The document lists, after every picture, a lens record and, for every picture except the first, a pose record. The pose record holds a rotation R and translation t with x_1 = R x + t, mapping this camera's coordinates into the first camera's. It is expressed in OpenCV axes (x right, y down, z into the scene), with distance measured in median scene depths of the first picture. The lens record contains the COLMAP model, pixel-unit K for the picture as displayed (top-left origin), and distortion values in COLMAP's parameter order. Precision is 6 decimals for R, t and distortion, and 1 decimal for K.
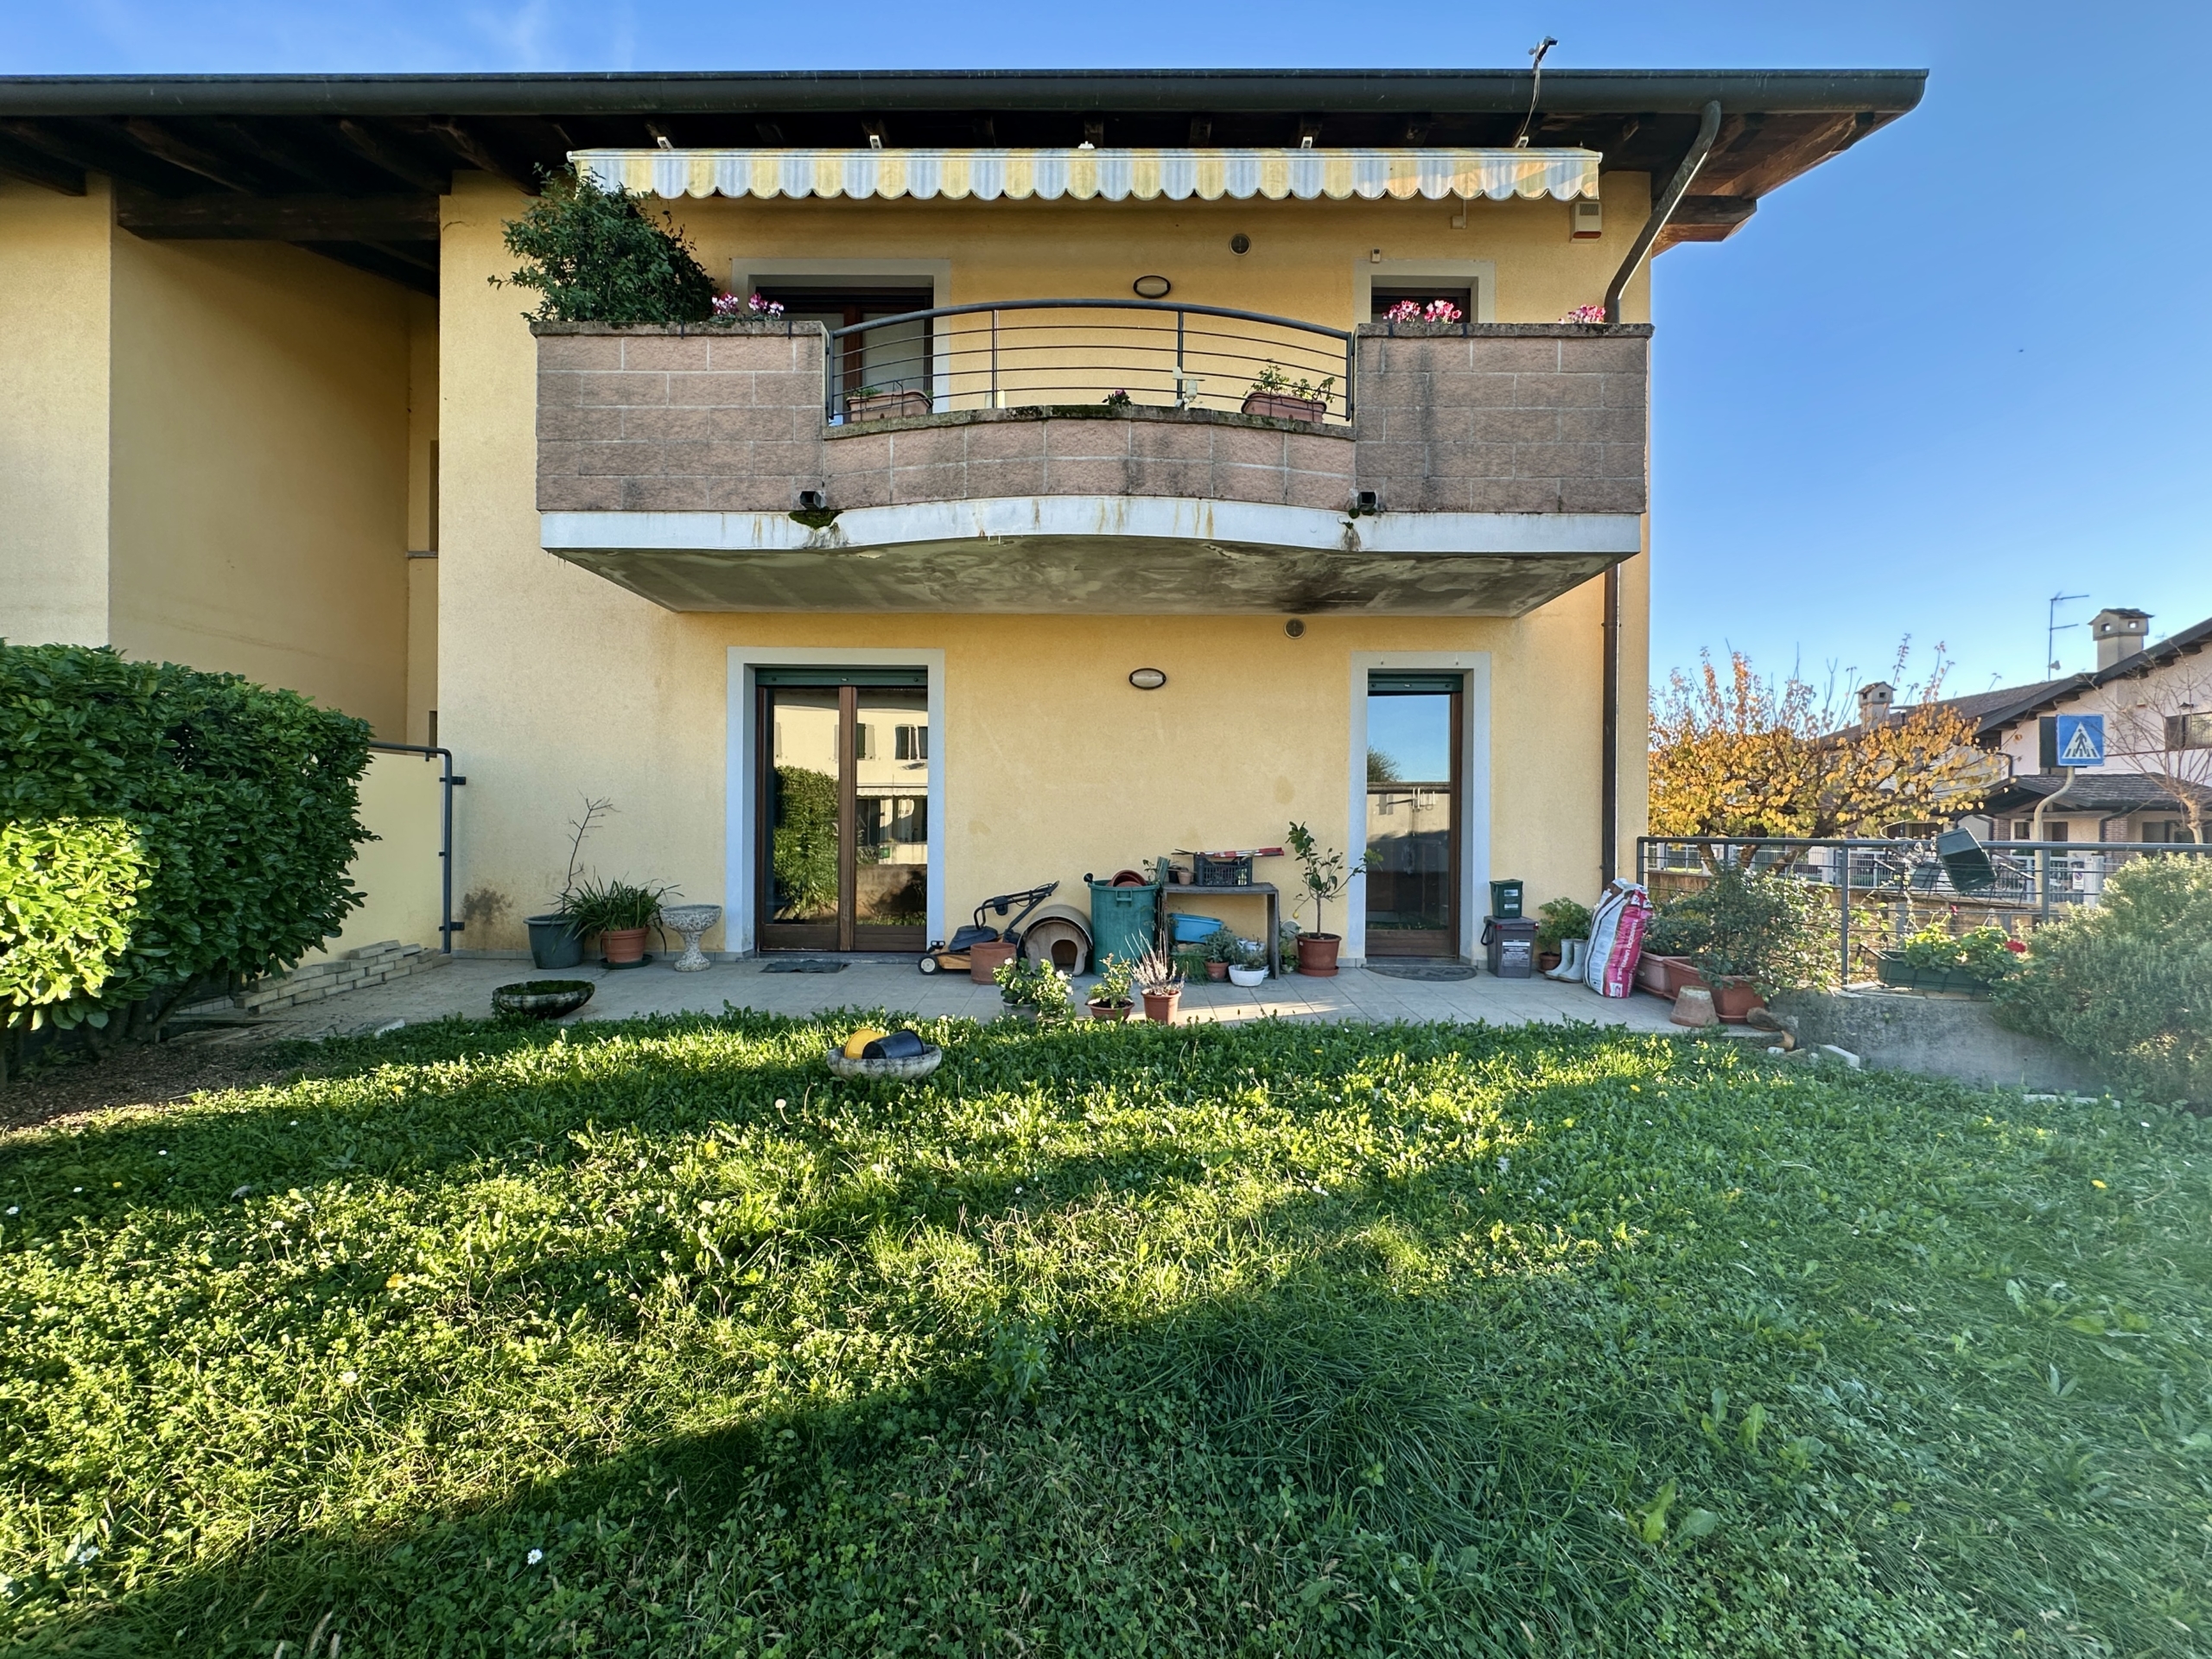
lens RADIAL K [[950.2, 0, 1106.0], [0, 950.2, 829.5], [0, 0, 1]] dist [-0.001304, 0.000134]
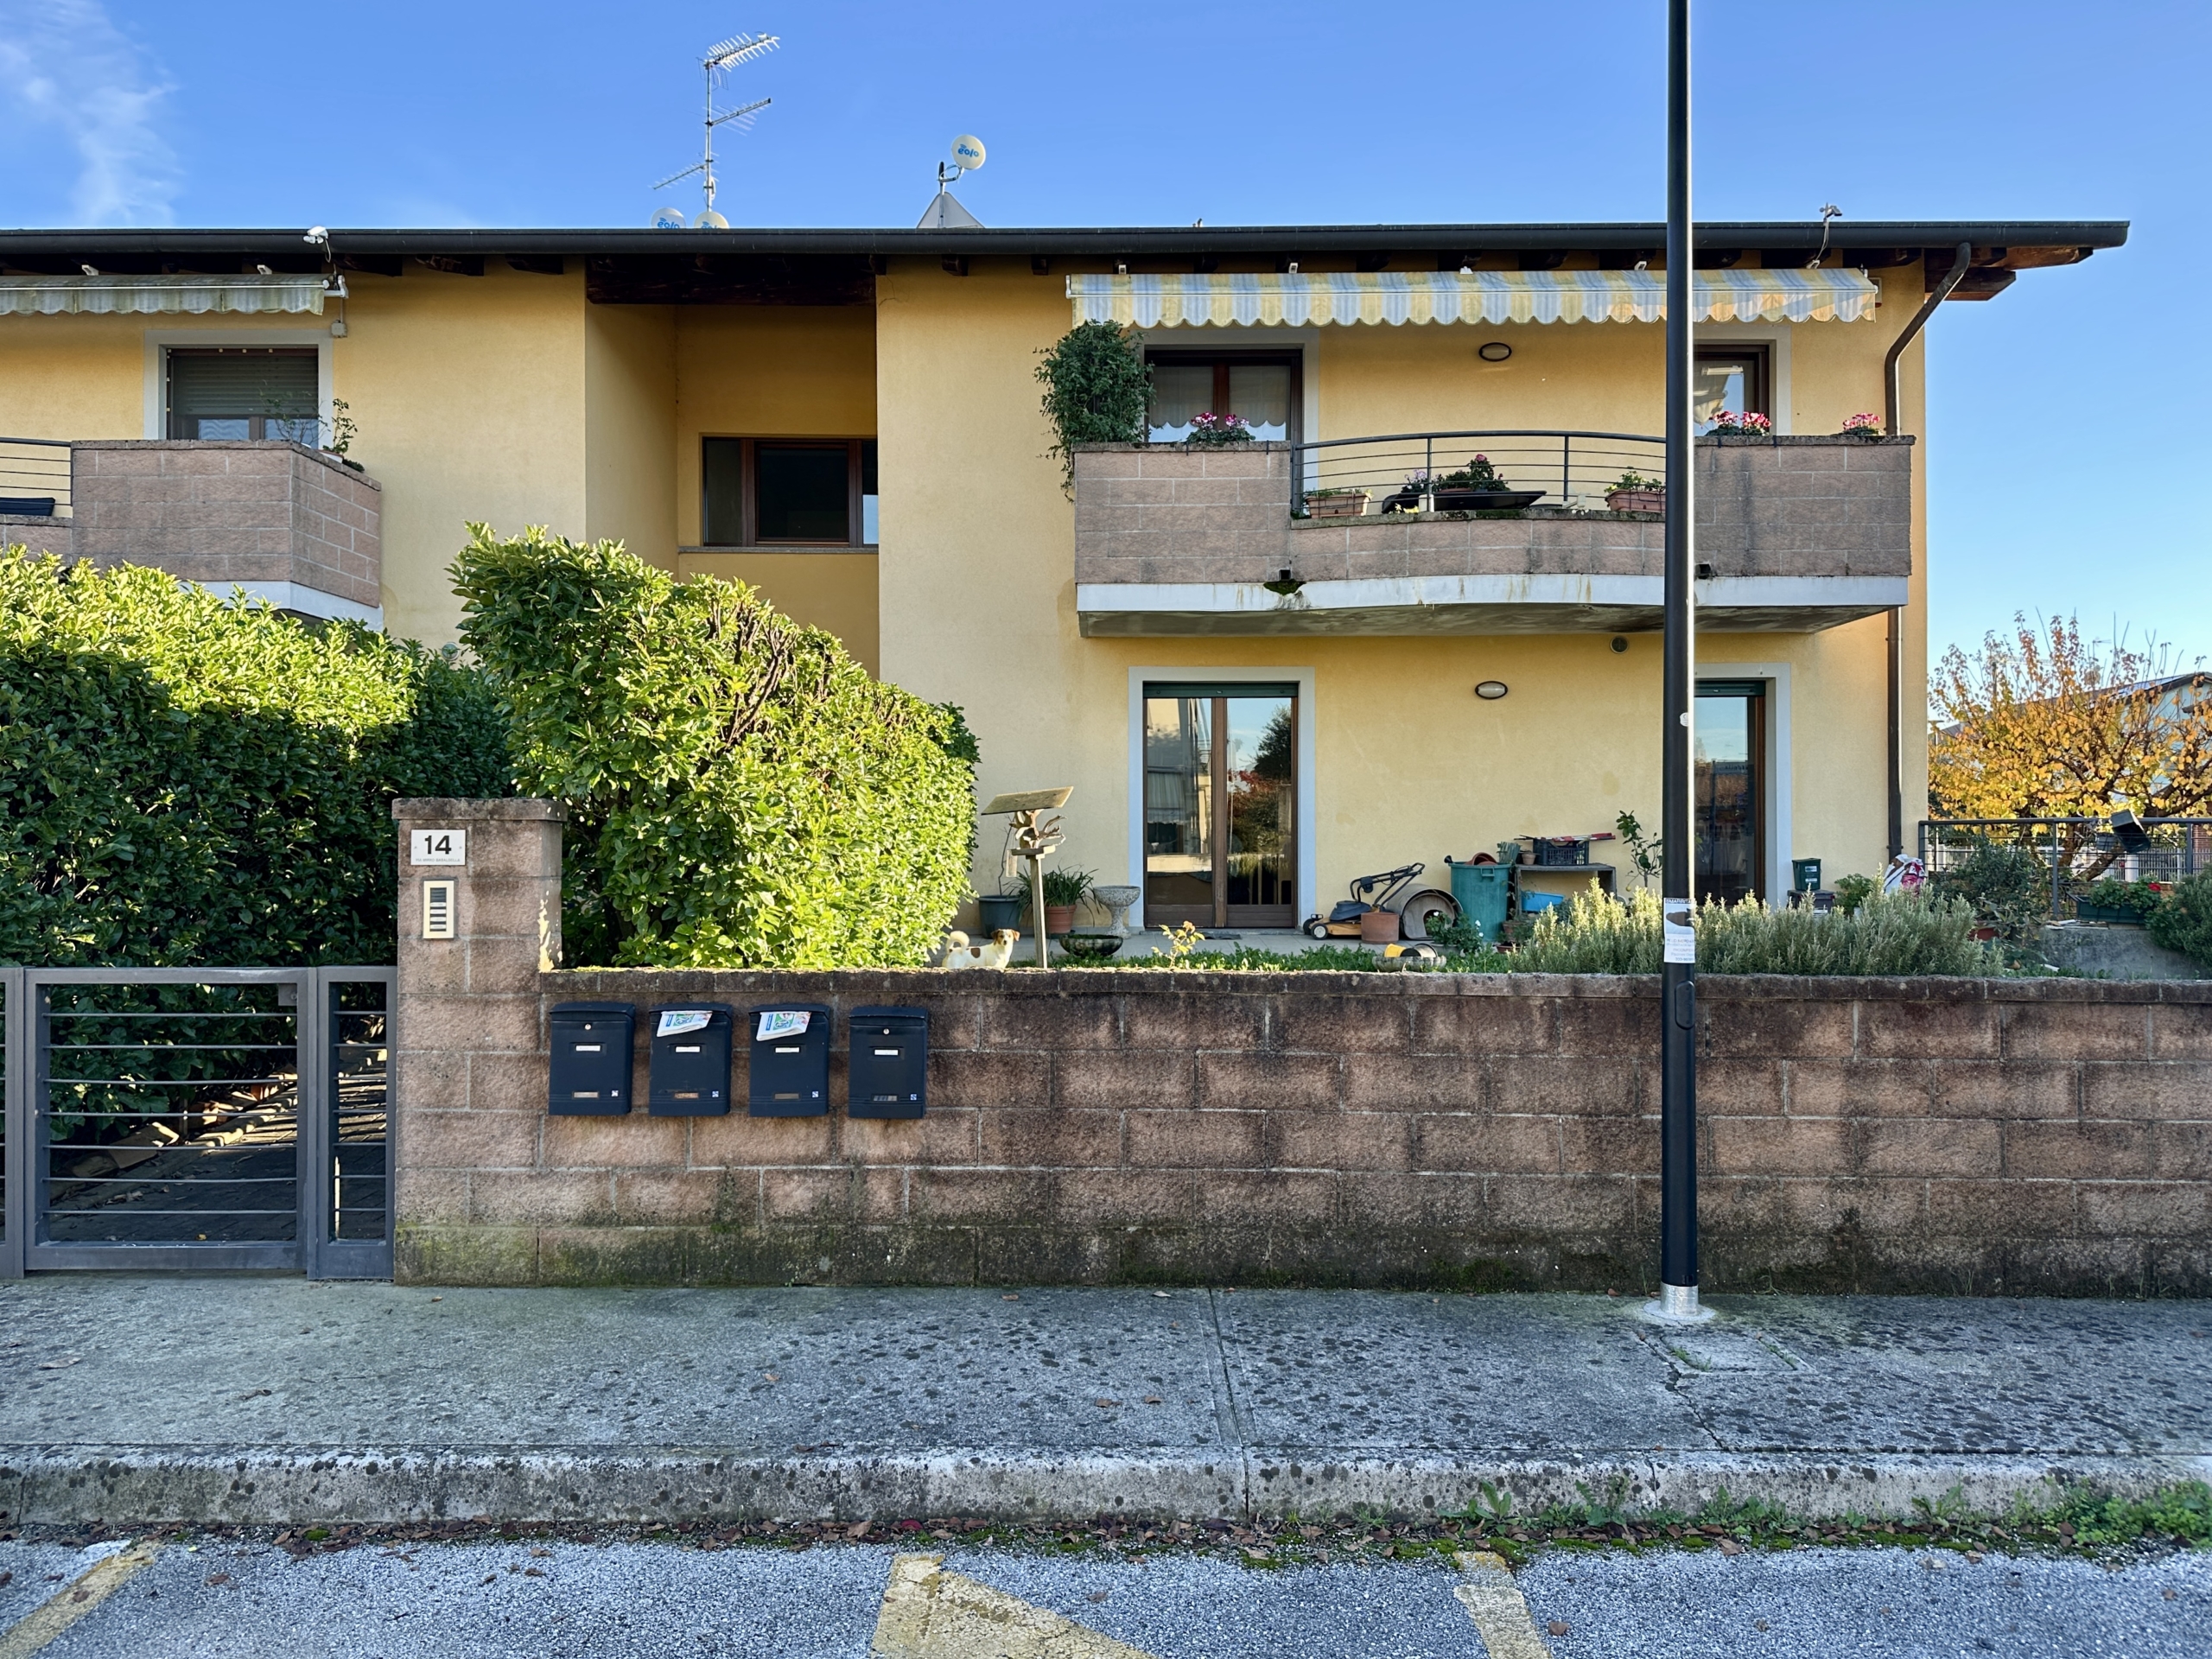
lens RADIAL K [[1810.5, 0, 1010.2], [0, 1810.5, 838.7], [0, 0, 1]] dist [0.161786, -0.296152]
pose [[0.999899, -0.009130, 0.010873, -0.658619], [0.009155, 0.999956, -0.002210, 0.027545], [-0.010853, 0.002309, 0.999938, -1.426870]]
